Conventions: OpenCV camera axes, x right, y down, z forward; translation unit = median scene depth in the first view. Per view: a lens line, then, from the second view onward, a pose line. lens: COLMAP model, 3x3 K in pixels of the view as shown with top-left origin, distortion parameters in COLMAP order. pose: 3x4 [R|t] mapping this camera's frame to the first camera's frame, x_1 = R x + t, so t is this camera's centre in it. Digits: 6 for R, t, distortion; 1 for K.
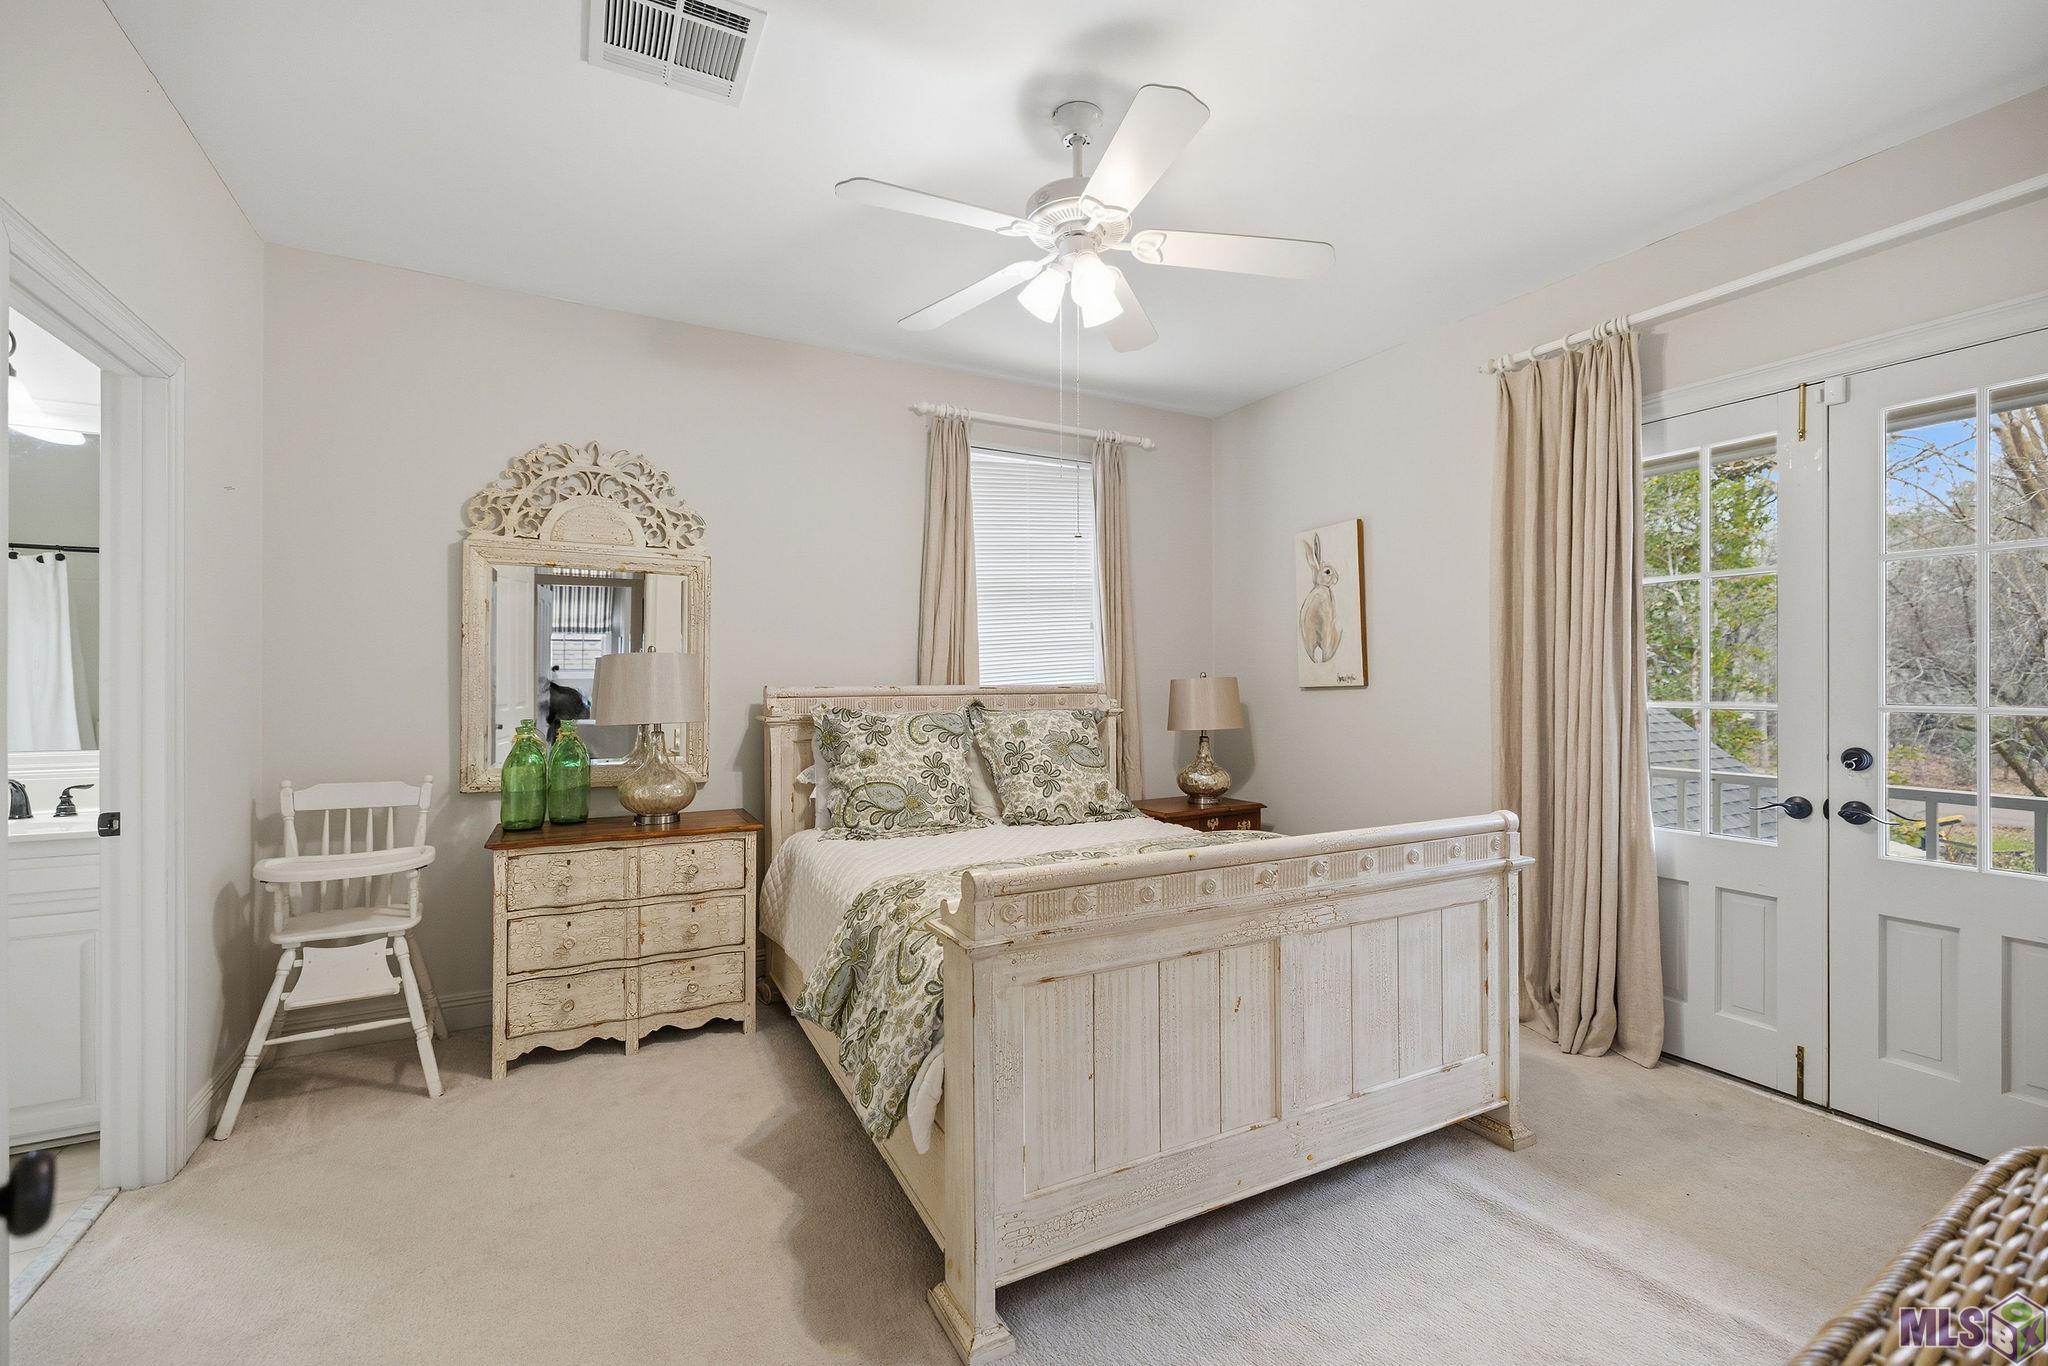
lens RADIAL K [[873.3, 0, 999.3], [0, 873.3, 677.4], [0, 0, 1]] dist [-0.001599, -0.000330]
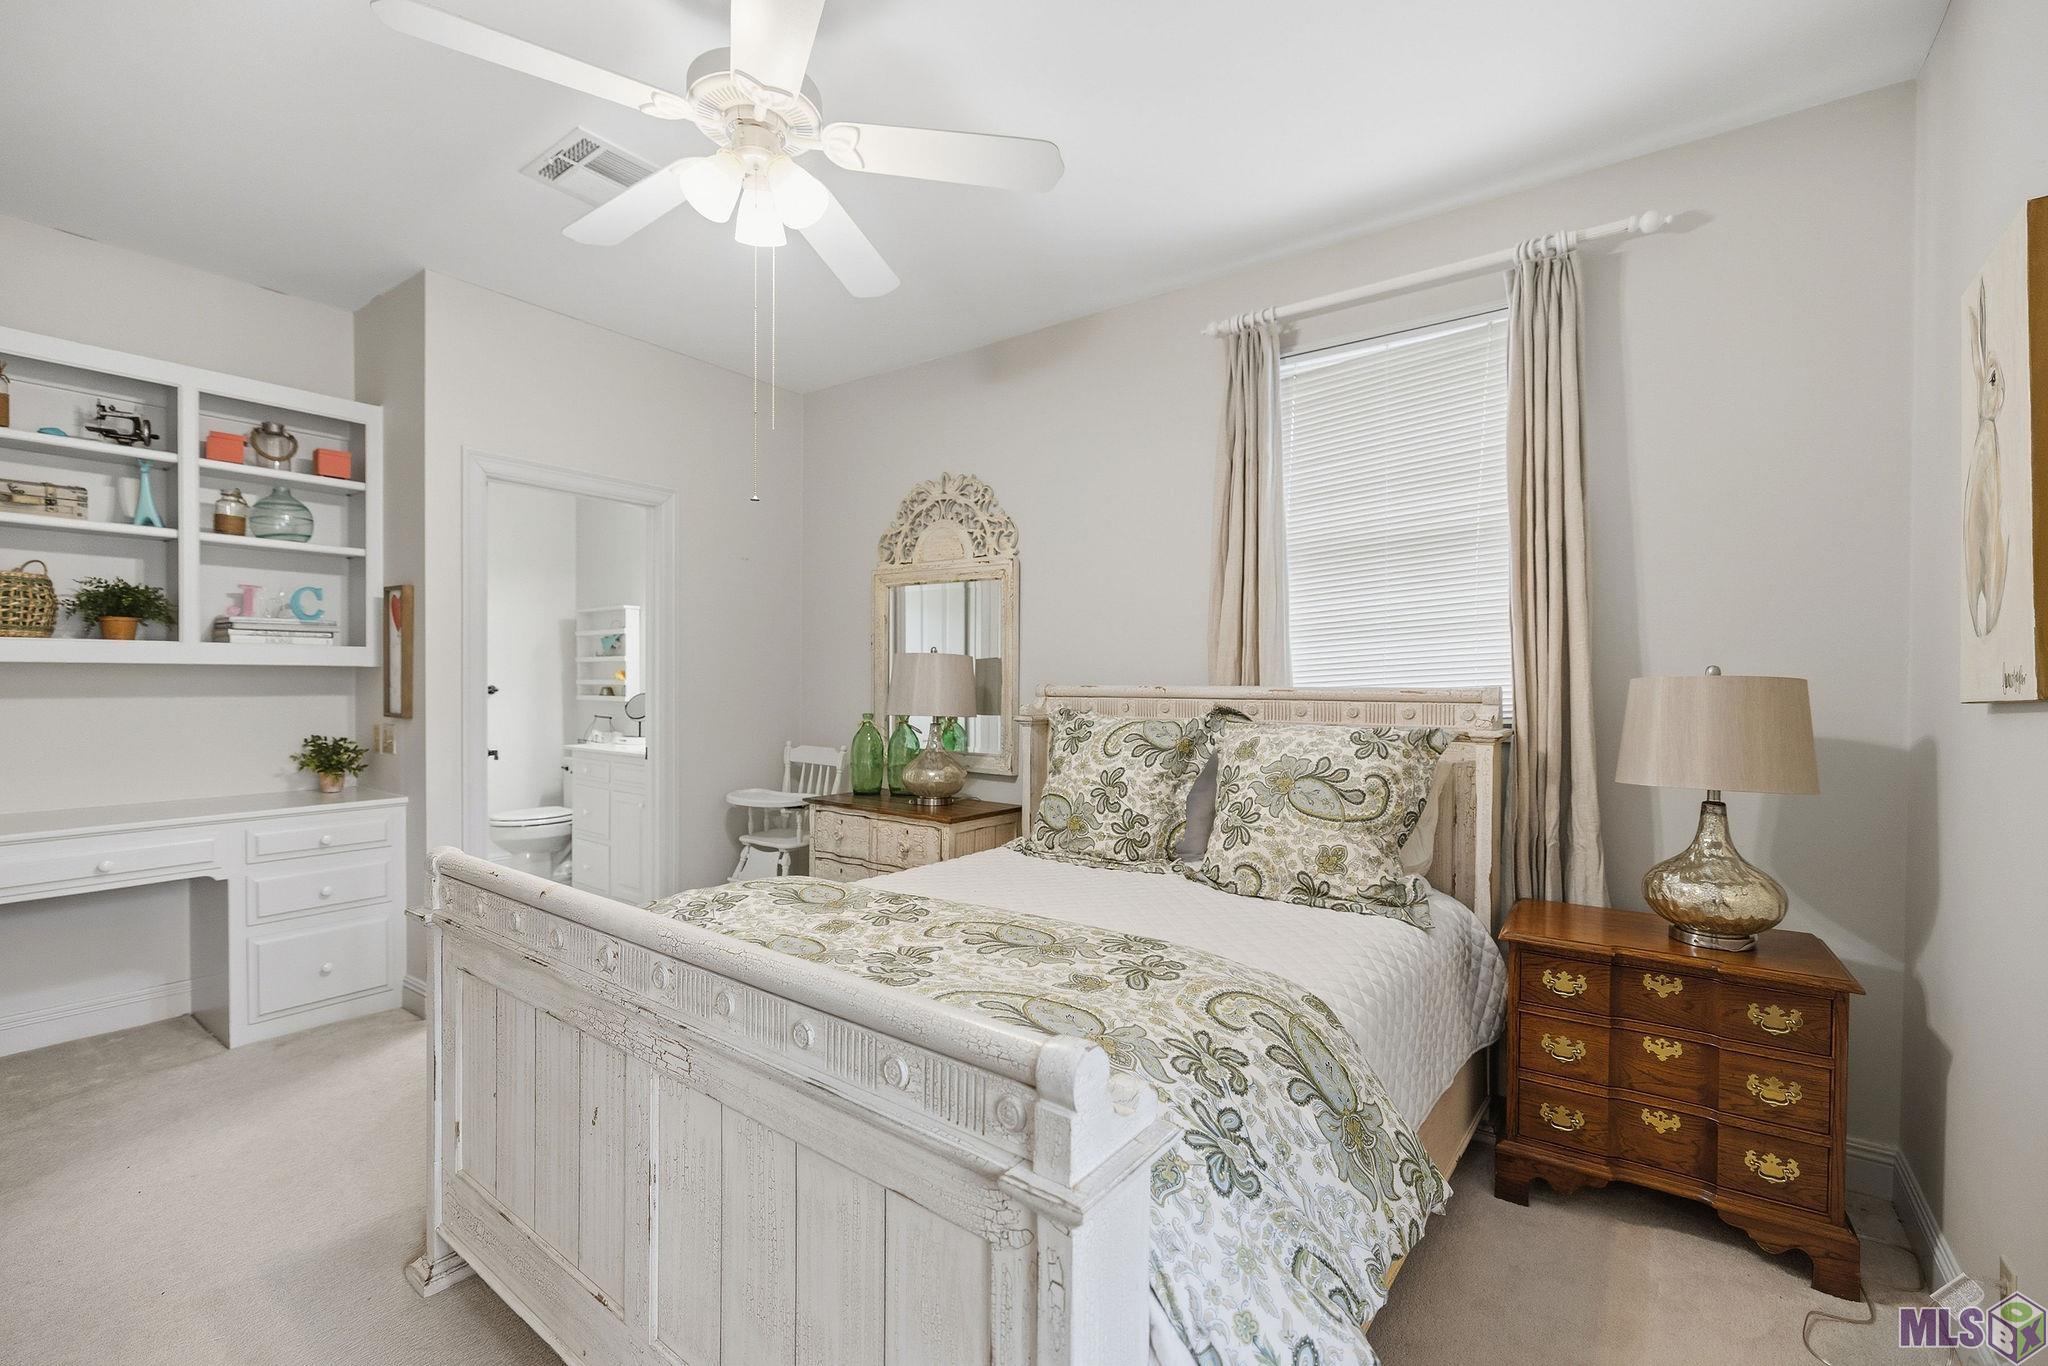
lens RADIAL K [[862.3, 0, 1024.1], [0, 862.3, 685.7], [0, 0, 1]] dist [0.000543, 0.000131]
pose [[0.439265, 0.009393, -0.898308, 0.604726], [-0.008928, 0.999942, 0.006089, 0.006177], [0.898313, 0.005346, 0.439323, 0.573976]]
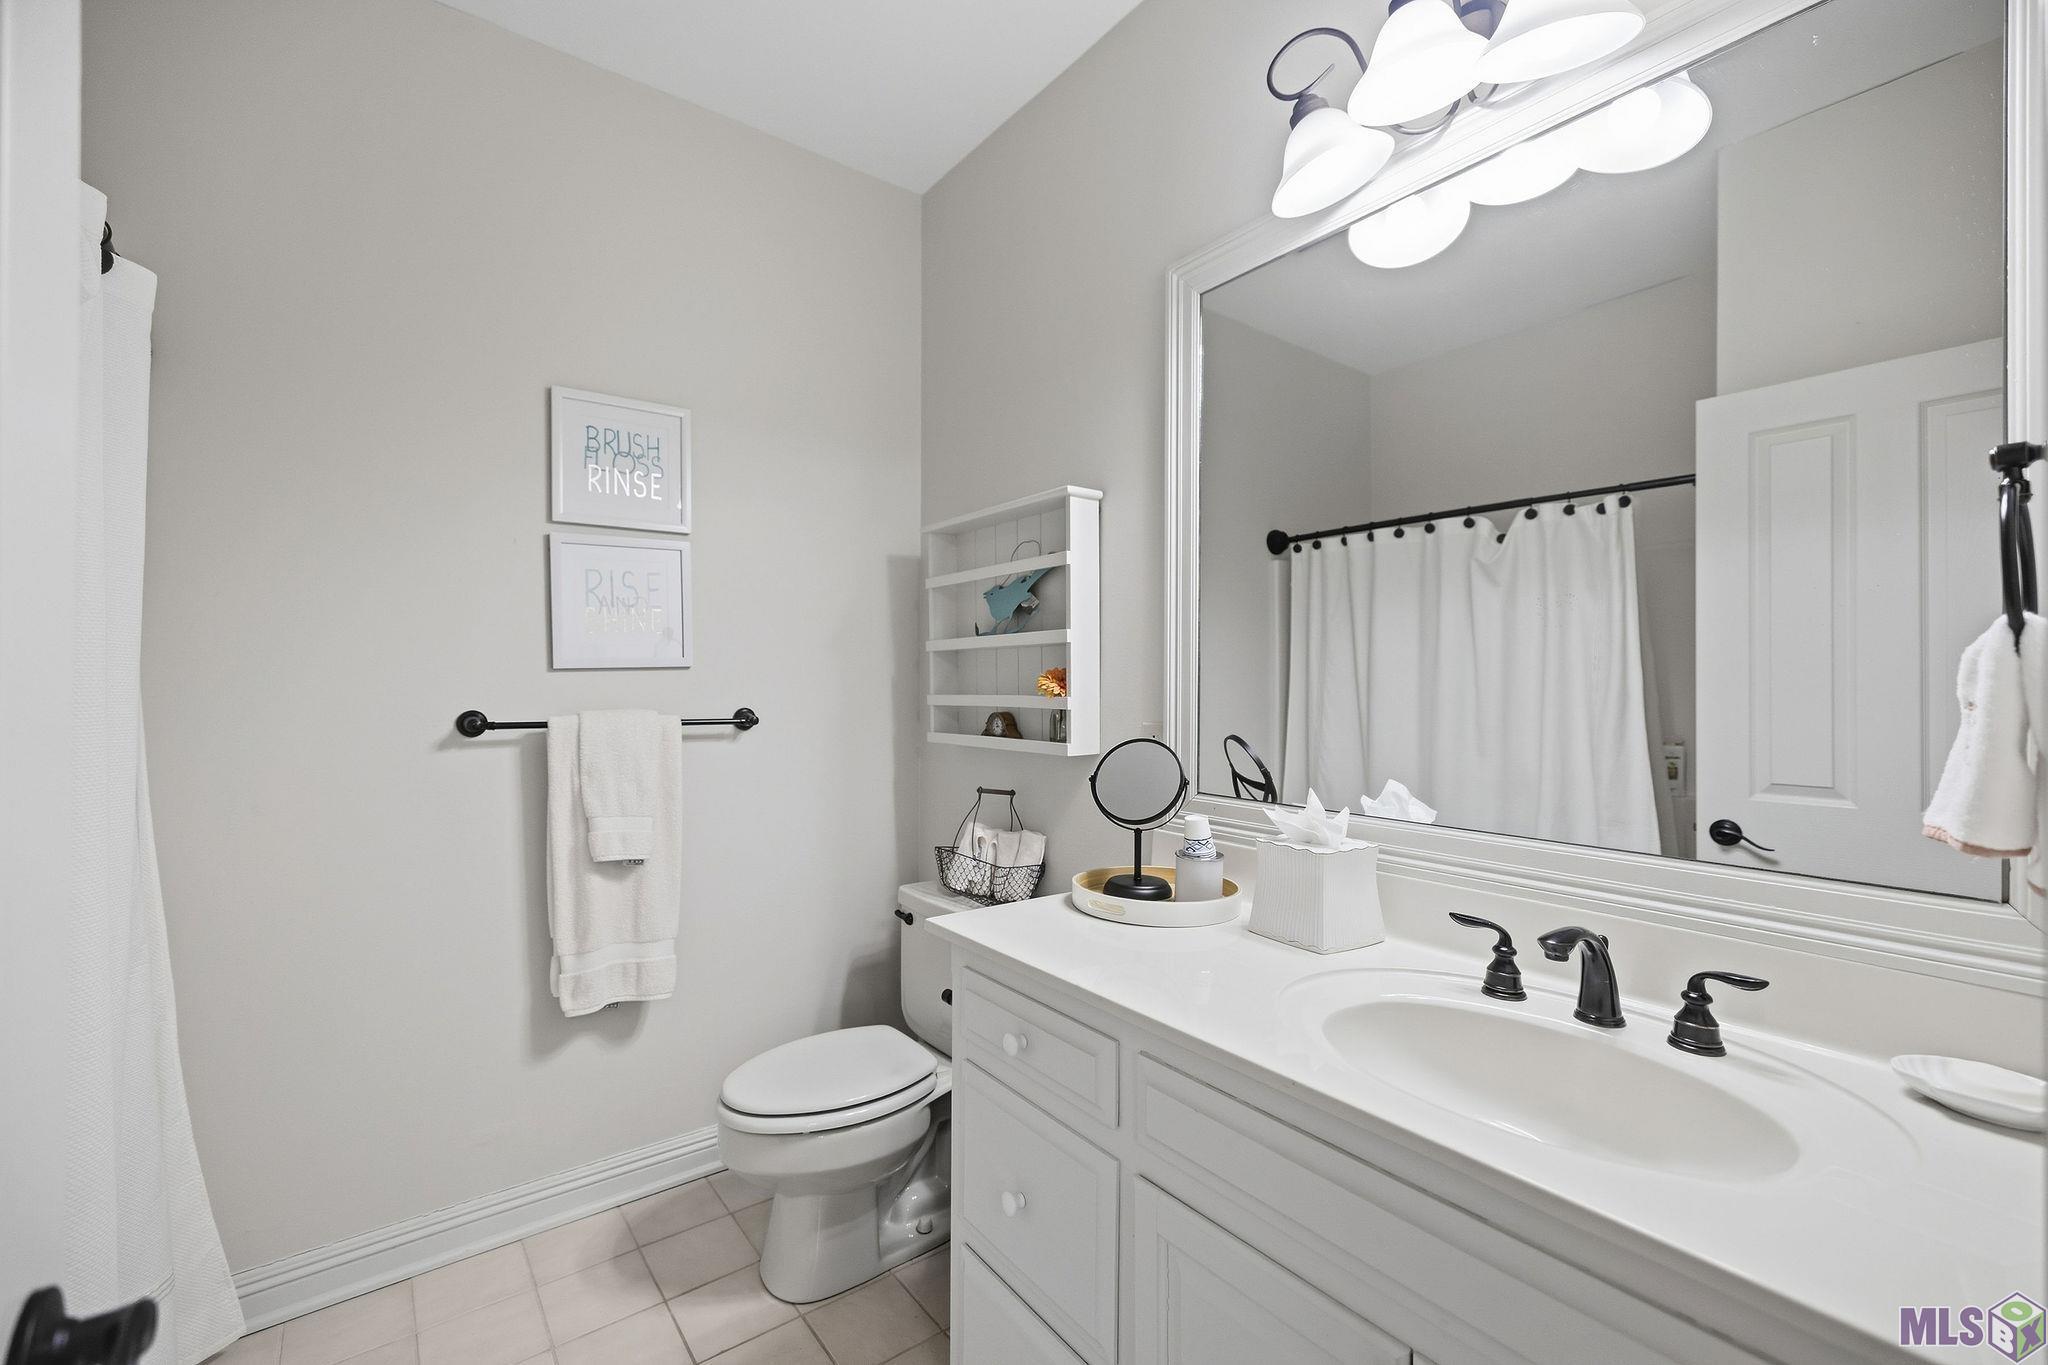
lens RADIAL K [[862.3, 0, 1024.1], [0, 862.3, 685.2], [0, 0, 1]] dist [0.000543, 0.000131]
pose [[0.164936, 0.003994, -0.986296, -0.567525], [0.001499, 0.999990, 0.004300, 0.001927], [0.986303, -0.002188, 0.164928, 0.493213]]
